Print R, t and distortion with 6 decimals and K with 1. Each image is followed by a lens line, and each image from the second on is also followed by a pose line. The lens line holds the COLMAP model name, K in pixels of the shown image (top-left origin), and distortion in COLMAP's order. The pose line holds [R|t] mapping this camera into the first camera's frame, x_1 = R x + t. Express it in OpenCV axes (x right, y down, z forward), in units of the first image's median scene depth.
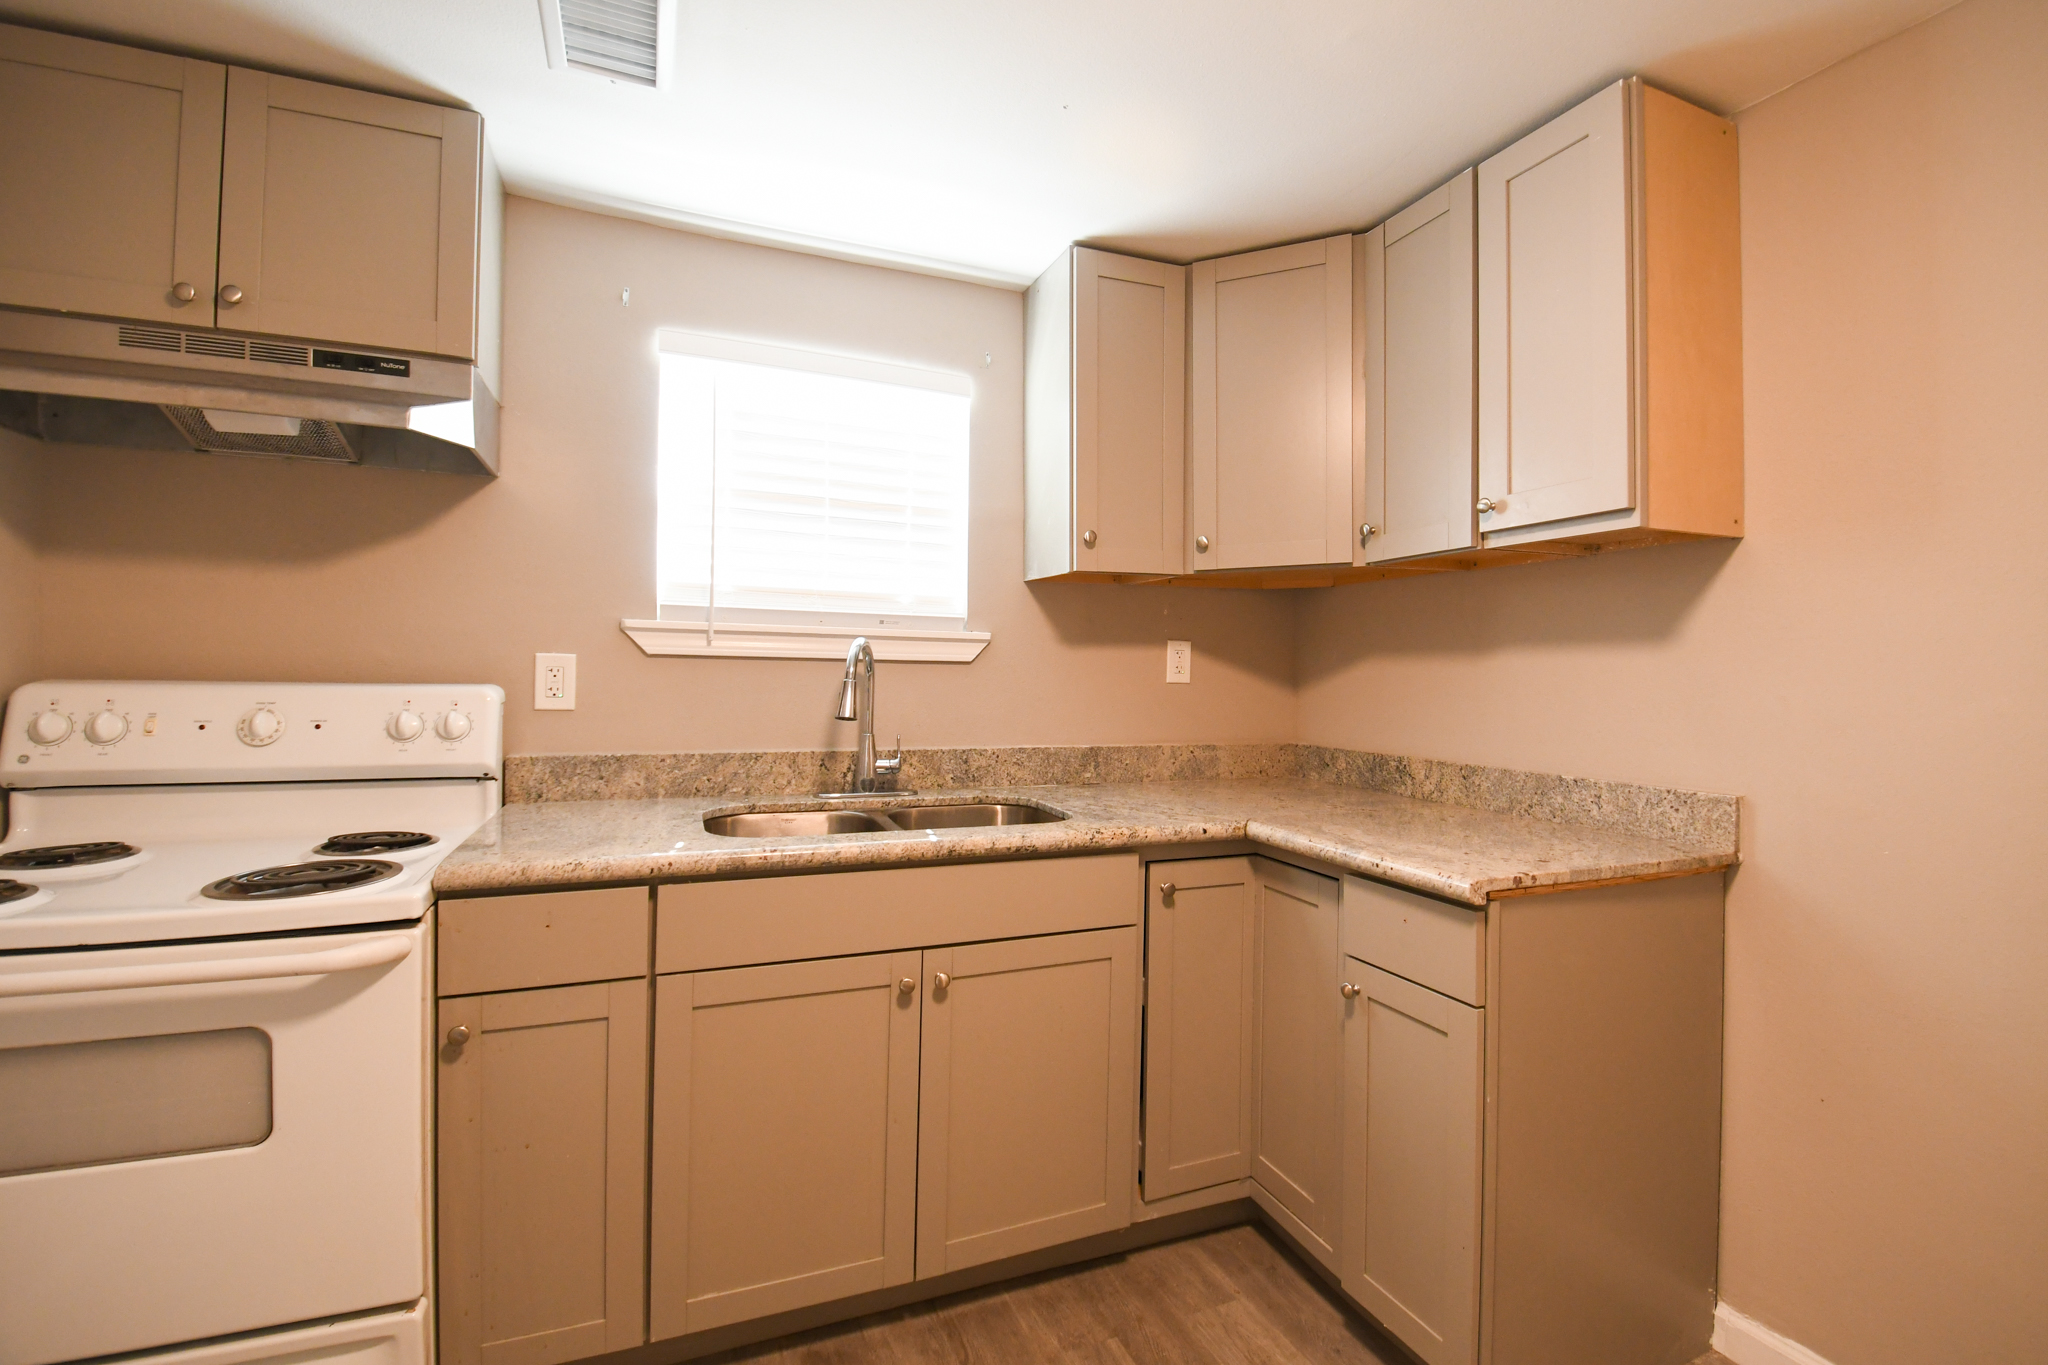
lens RADIAL K [[894.0, 0, 1031.8], [0, 894.0, 671.0], [0, 0, 1]] dist [0.009566, -0.019614]
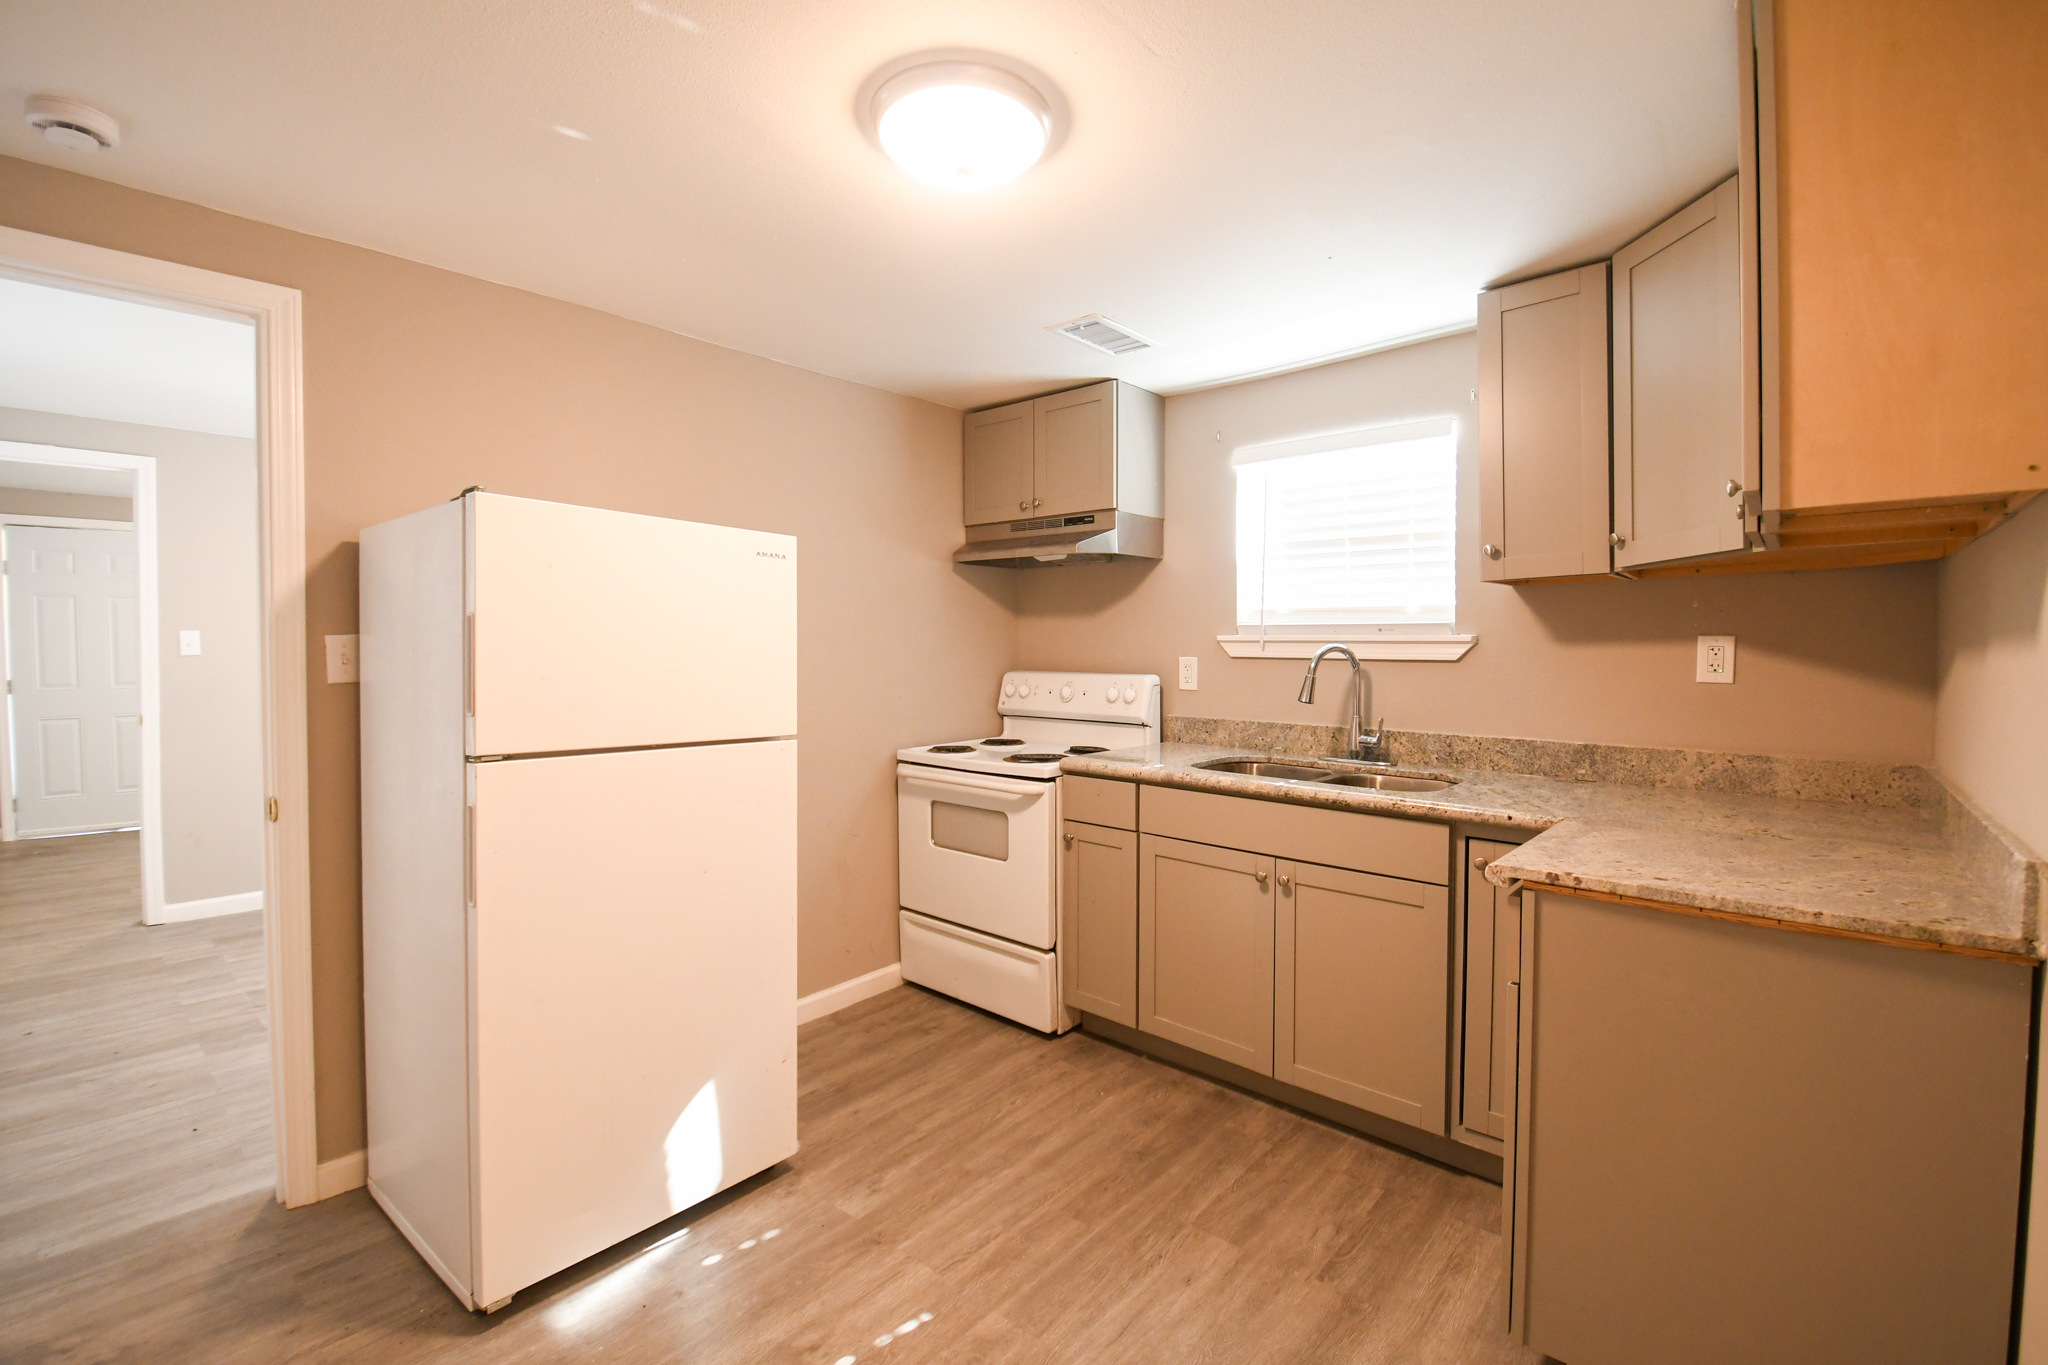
lens RADIAL K [[894.0, 0, 1031.8], [0, 894.0, 671.0], [0, 0, 1]] dist [0.009566, -0.019614]
pose [[0.425493, 0.010312, -0.904903, 0.843736], [0.003366, 0.999910, 0.012977, -0.015401], [0.904955, -0.008568, 0.425420, 0.002679]]
